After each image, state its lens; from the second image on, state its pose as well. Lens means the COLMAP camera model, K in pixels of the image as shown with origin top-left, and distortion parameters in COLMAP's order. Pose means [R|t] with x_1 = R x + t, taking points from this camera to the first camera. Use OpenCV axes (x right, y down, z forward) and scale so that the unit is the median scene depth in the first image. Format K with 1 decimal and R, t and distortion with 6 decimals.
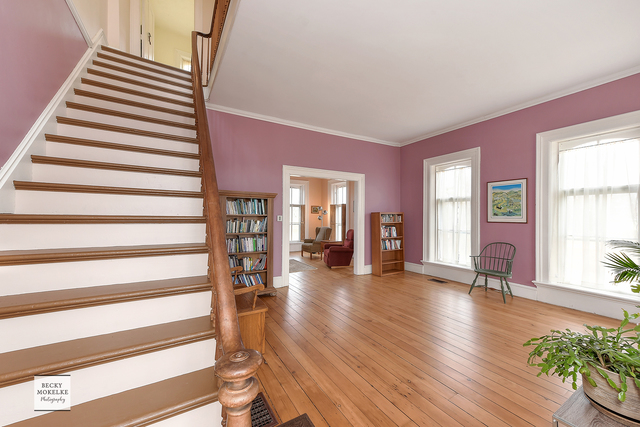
lens RADIAL K [[246.8, 0, 317.8], [0, 246.8, 215.7], [0, 0, 1]] dist [0.003030, 0.000140]
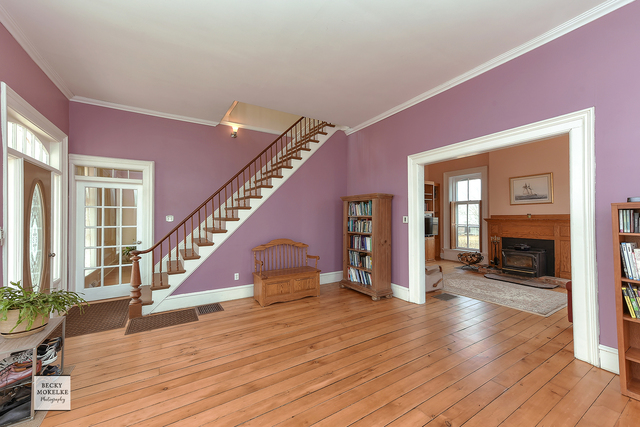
lens RADIAL K [[246.8, 0, 322.7], [0, 246.8, 213.6], [0, 0, 1]] dist [0.003030, 0.000140]
pose [[0.042360, -0.018987, -0.998922, 0.383398], [0.007369, 0.999798, -0.018692, 0.002228], [0.999075, -0.006569, 0.042492, 0.375317]]
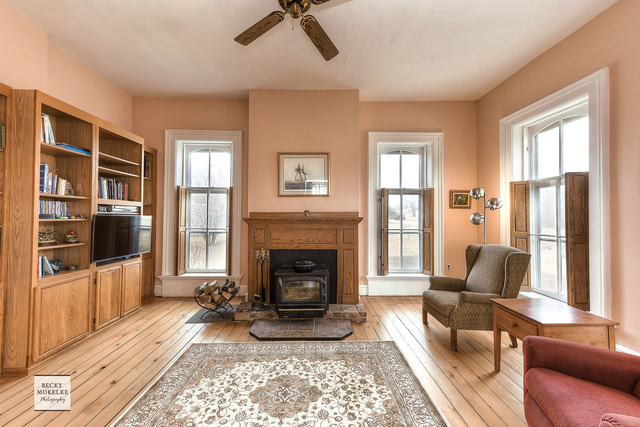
lens RADIAL K [[246.8, 0, 318.4], [0, 246.8, 212.6], [0, 0, 1]] dist [0.003030, 0.000140]
pose [[0.880460, -0.007083, -0.474067, -0.027065], [0.000455, 0.999901, -0.014096, 0.003849], [0.474120, 0.012195, 0.880376, 0.586082]]
